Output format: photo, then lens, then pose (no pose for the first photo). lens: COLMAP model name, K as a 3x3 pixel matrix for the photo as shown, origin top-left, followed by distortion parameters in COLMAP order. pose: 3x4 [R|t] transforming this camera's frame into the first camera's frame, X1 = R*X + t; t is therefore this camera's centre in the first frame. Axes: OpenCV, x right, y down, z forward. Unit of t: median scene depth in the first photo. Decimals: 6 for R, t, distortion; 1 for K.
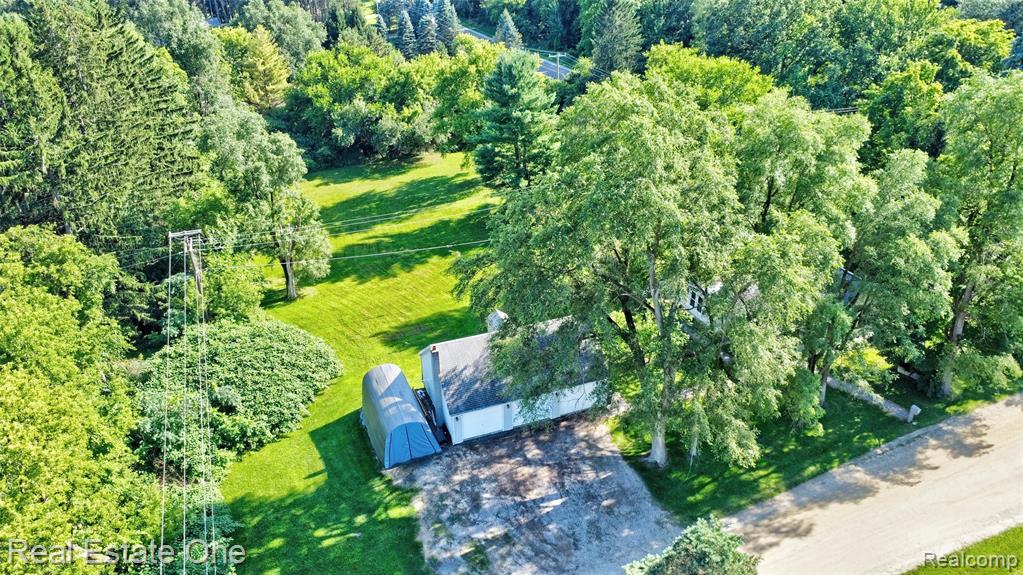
lens RADIAL K [[766.3, 0, 511.5], [0, 766.3, 287.5], [0, 0, 1]] dist [-0.028947, -0.007180]
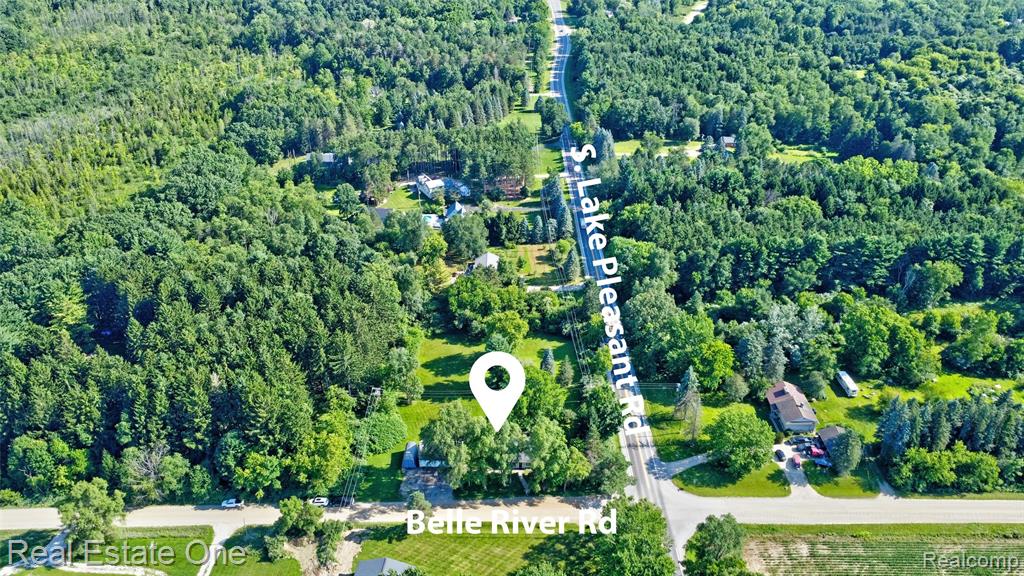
lens RADIAL K [[767.1, 0, 512.0], [0, 767.1, 288.0], [0, 0, 1]] dist [-0.028947, -0.007180]
pose [[0.930282, 0.211616, -0.299658, 0.672446], [-0.203655, 0.977327, 0.057939, -0.509359], [0.305124, 0.007127, 0.952286, -1.316944]]
